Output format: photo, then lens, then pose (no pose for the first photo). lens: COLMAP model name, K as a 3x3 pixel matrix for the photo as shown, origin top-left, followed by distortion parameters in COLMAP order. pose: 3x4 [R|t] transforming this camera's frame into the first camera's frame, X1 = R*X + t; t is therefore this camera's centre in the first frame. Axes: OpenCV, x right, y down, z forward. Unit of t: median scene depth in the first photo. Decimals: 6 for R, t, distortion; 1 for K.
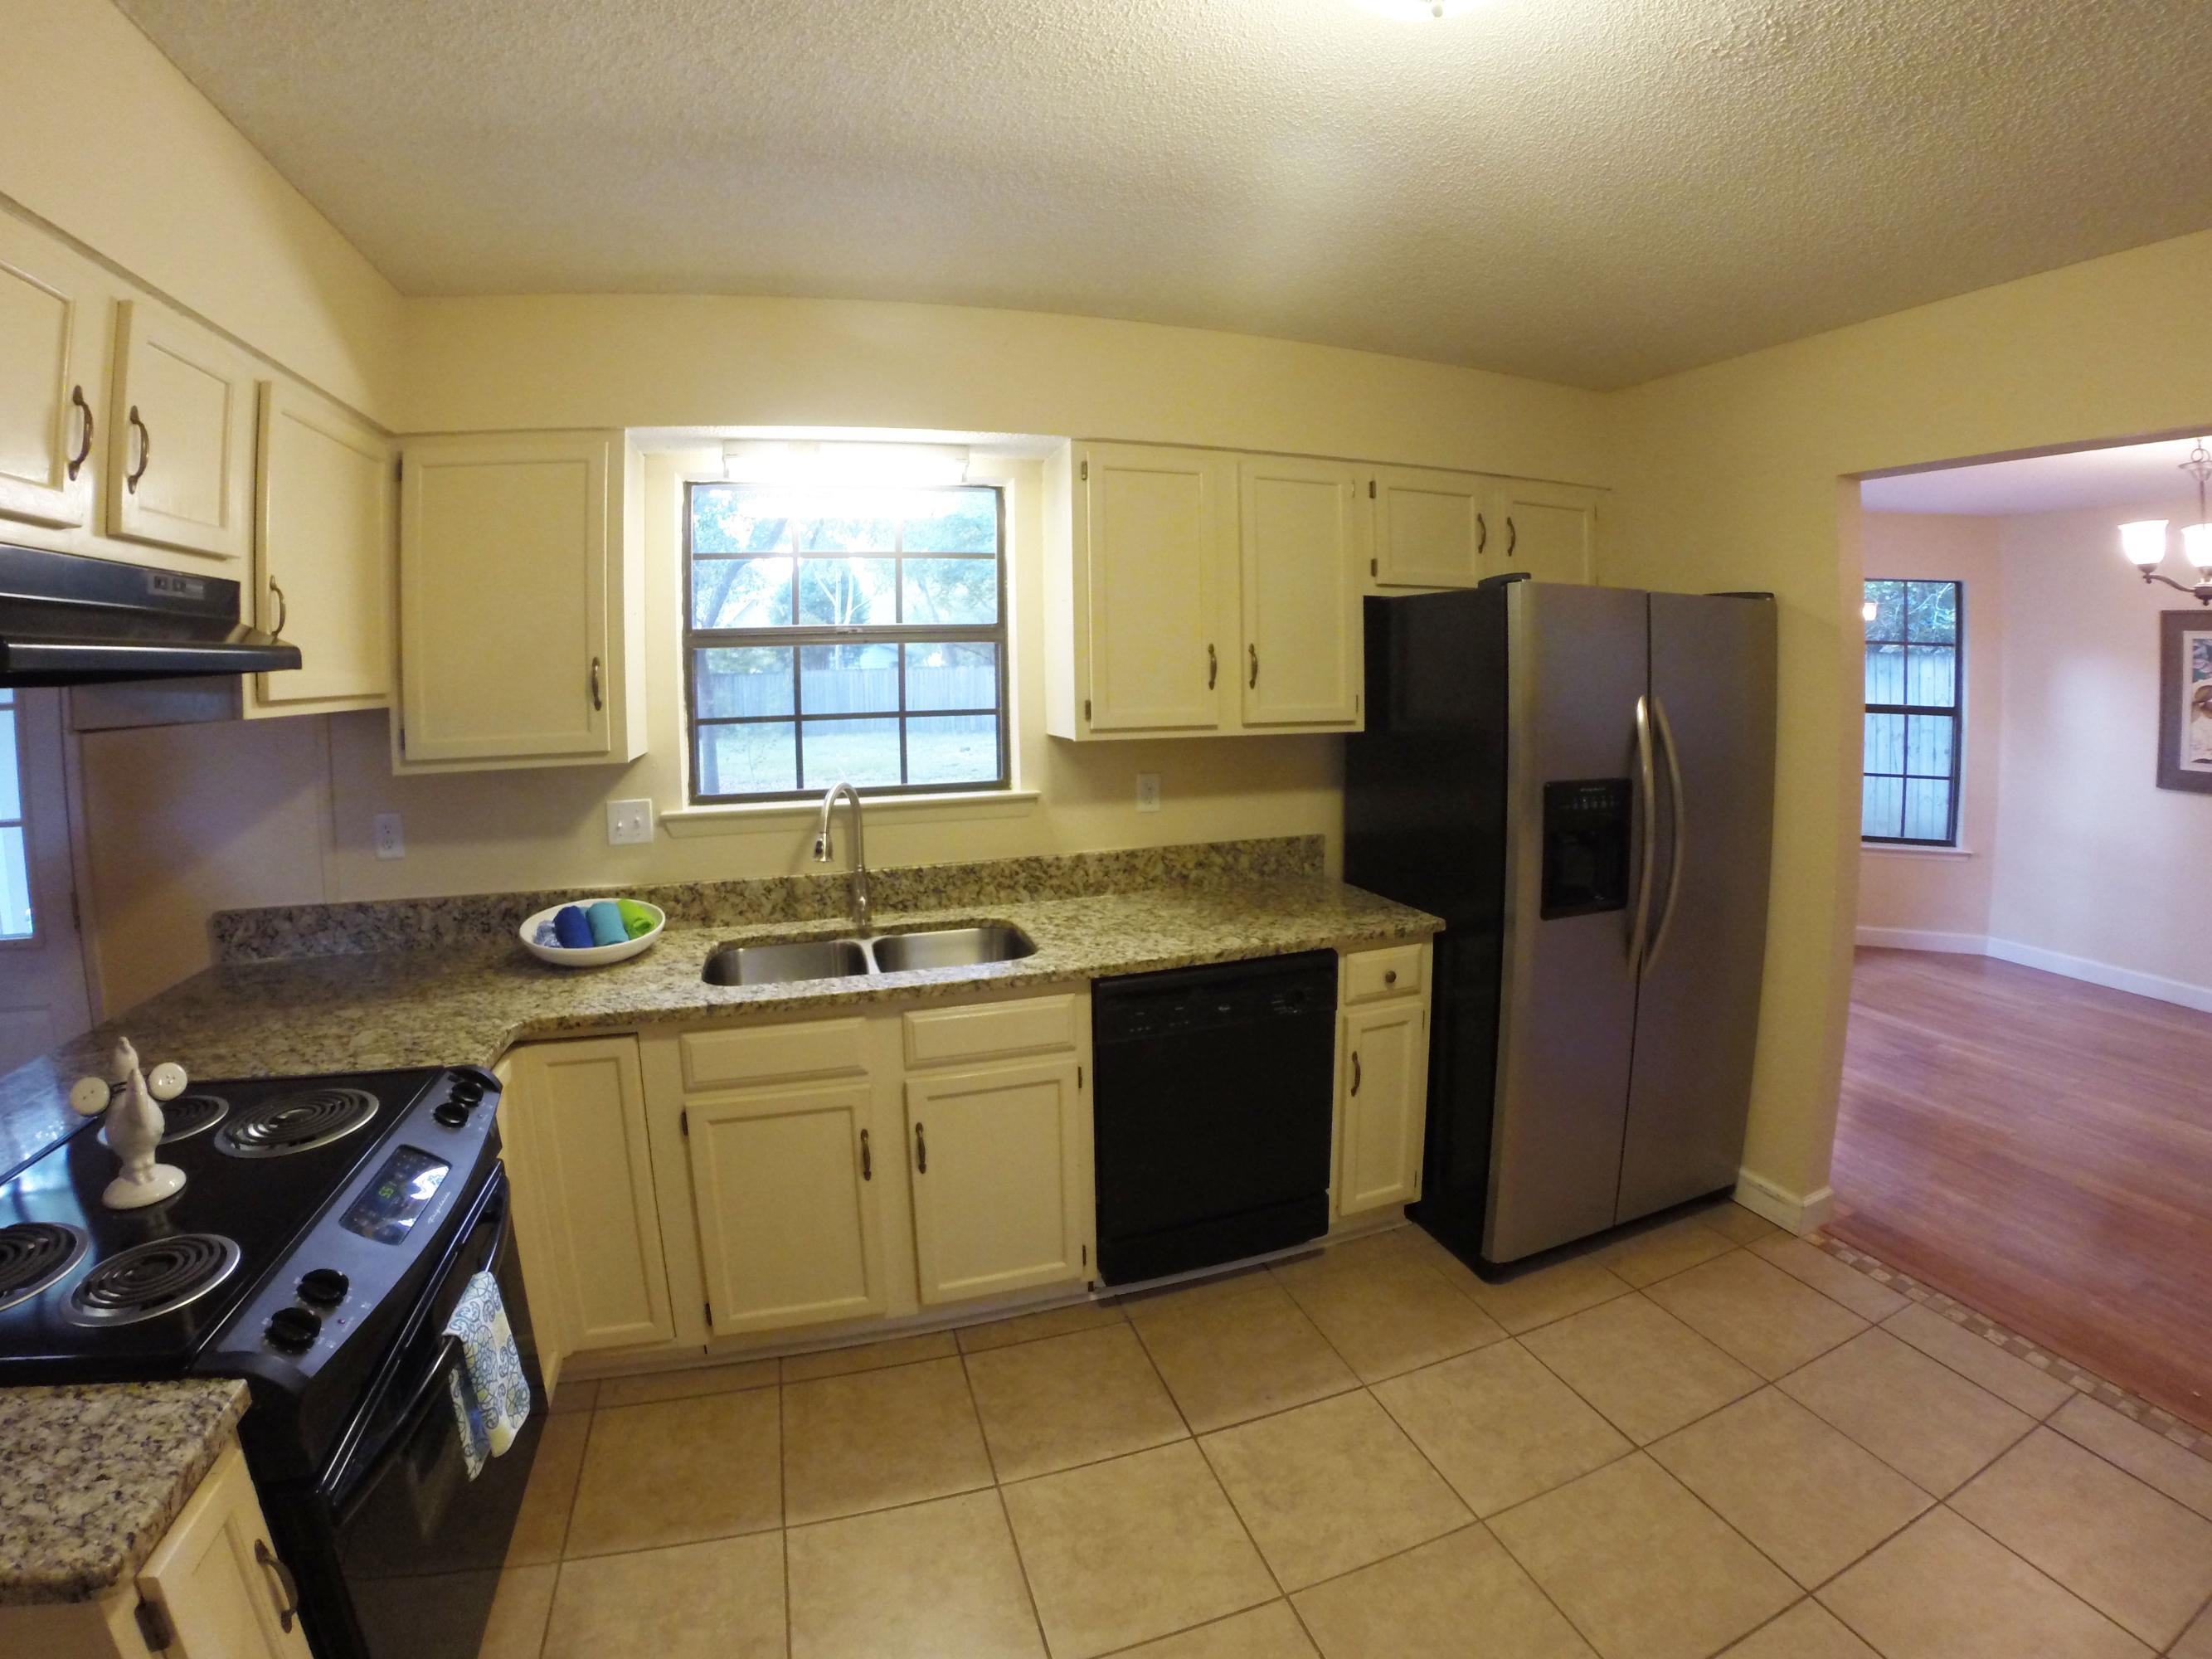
lens RADIAL K [[983.5, 0, 1066.6], [0, 983.5, 833.0], [0, 0, 1]] dist [-0.060225, 0.003403]
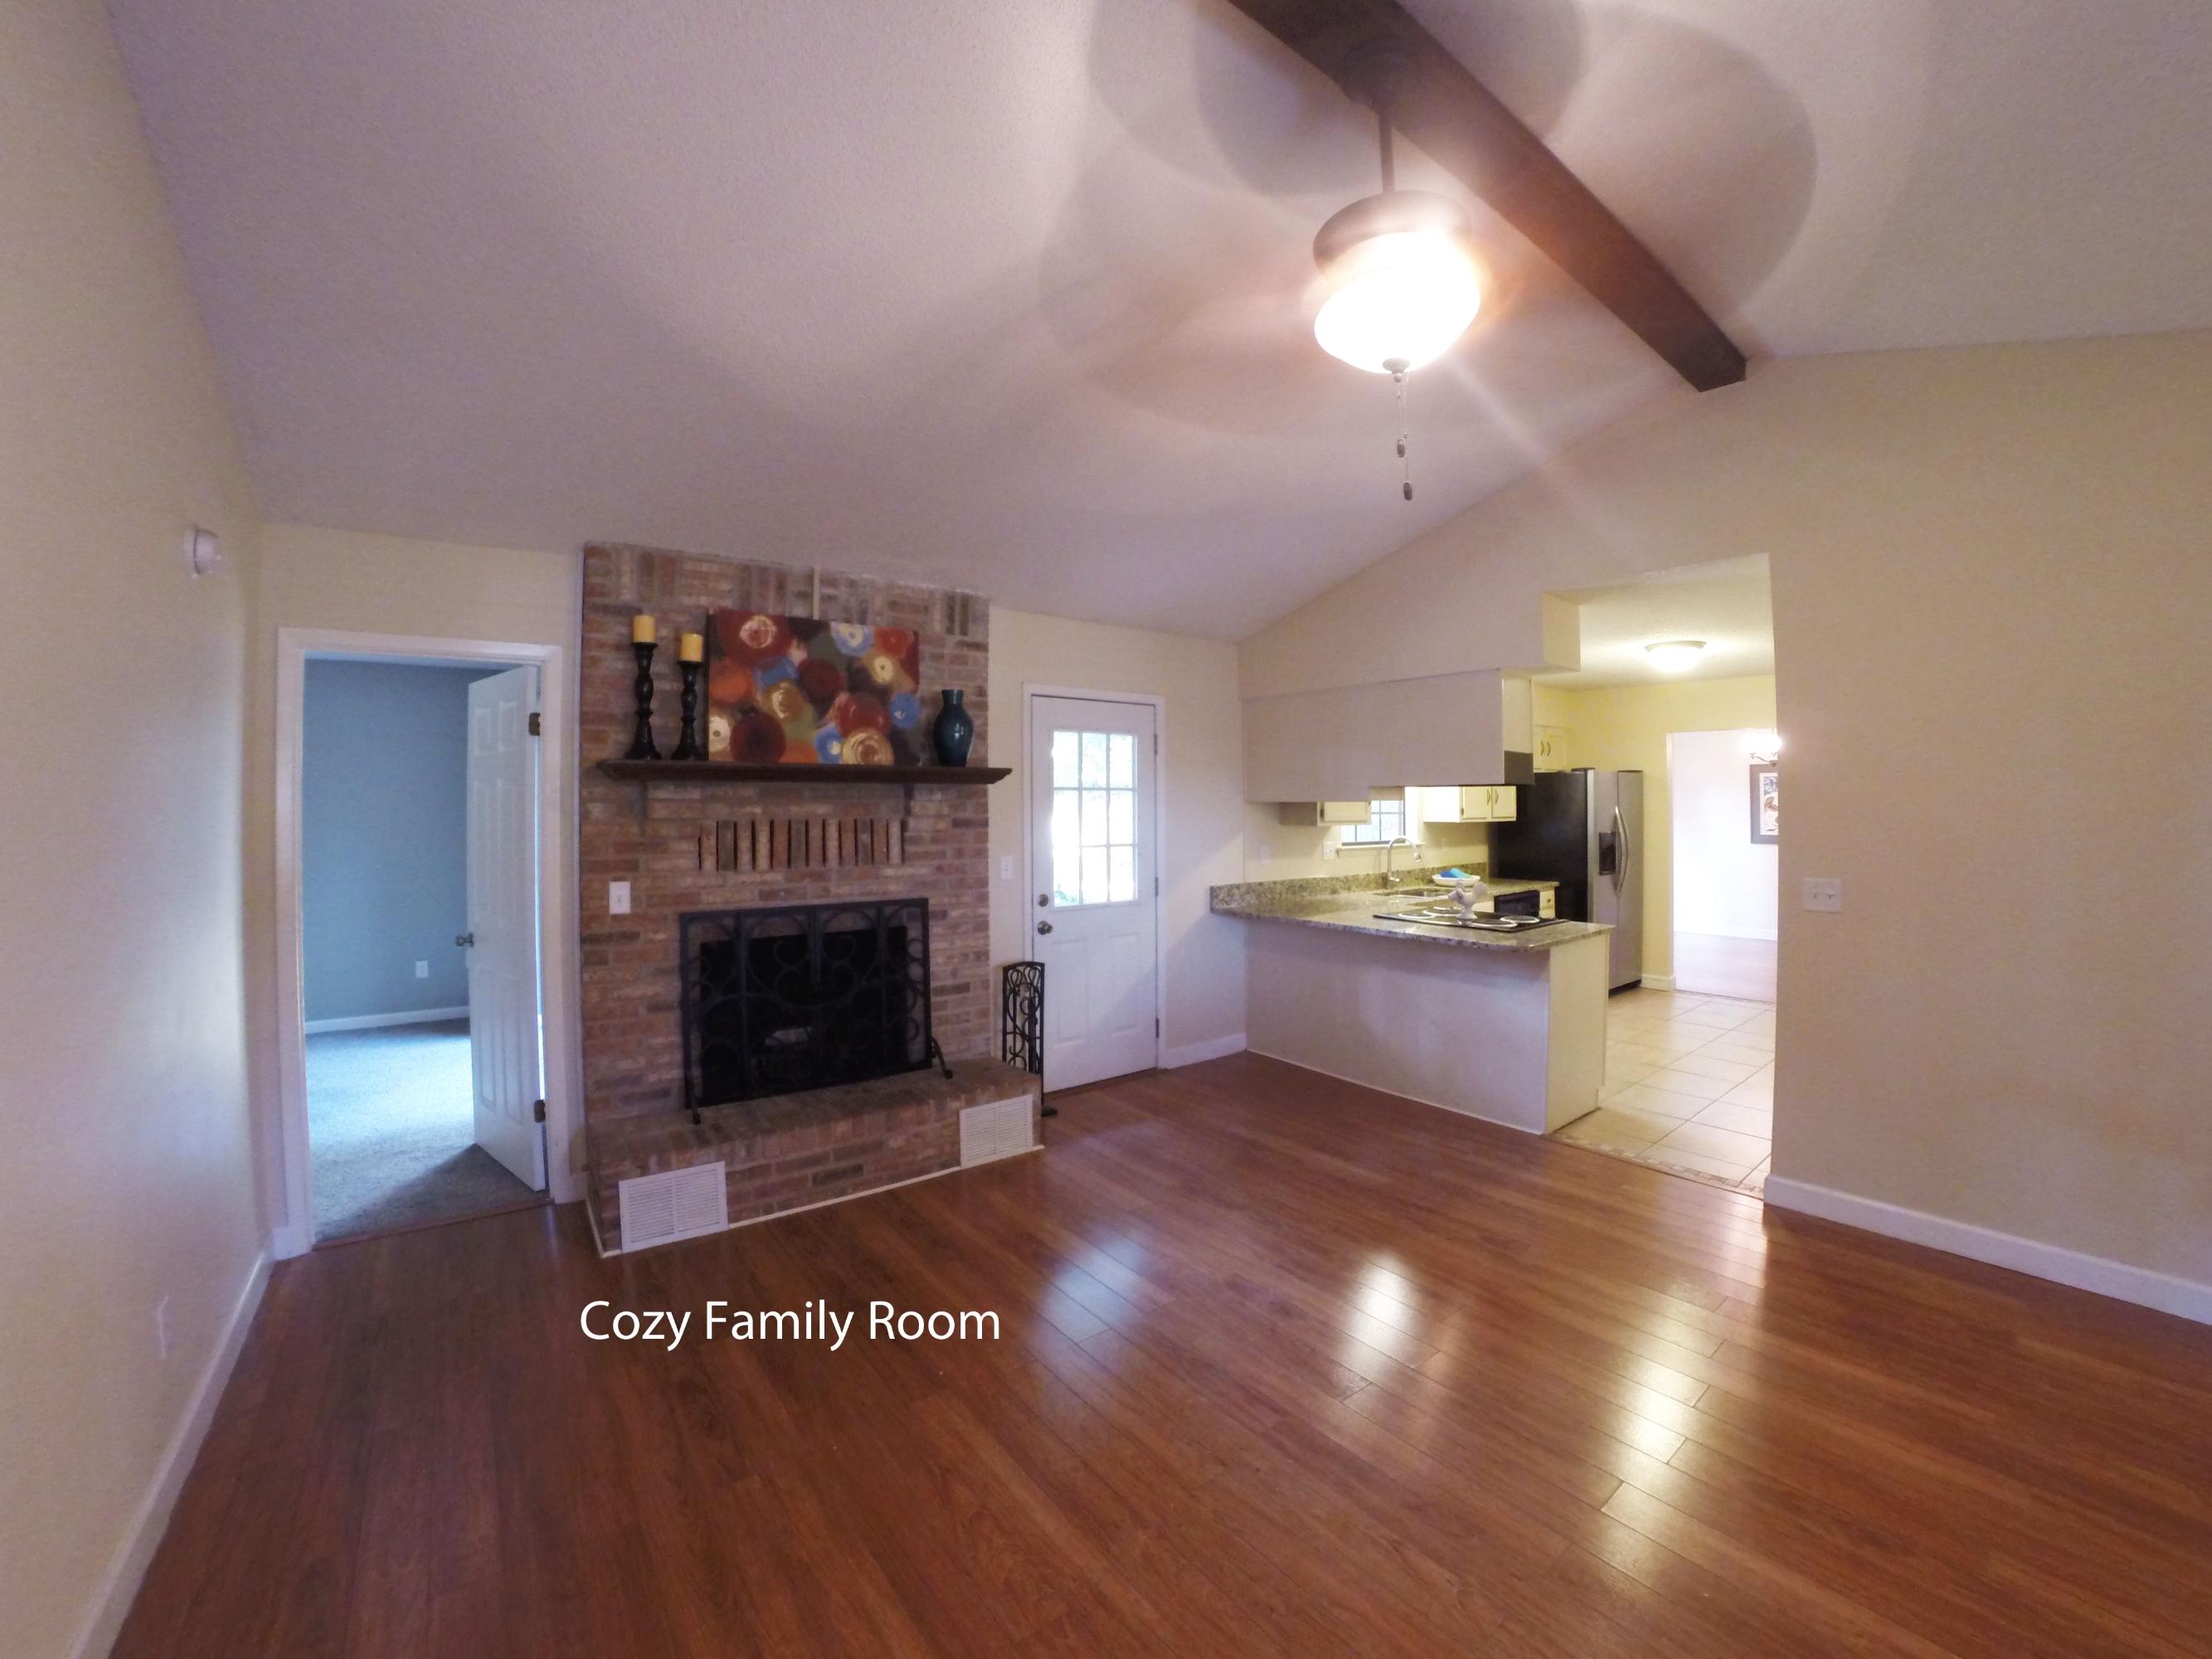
lens RADIAL K [[983.5, 0, 1106.0], [0, 983.5, 828.9], [0, 0, 1]] dist [-0.060225, 0.003403]
pose [[0.914307, 0.004068, 0.405002, -2.448095], [0.054522, 0.989612, -0.133025, 0.291875], [-0.401336, 0.143707, 0.904587, -1.371588]]
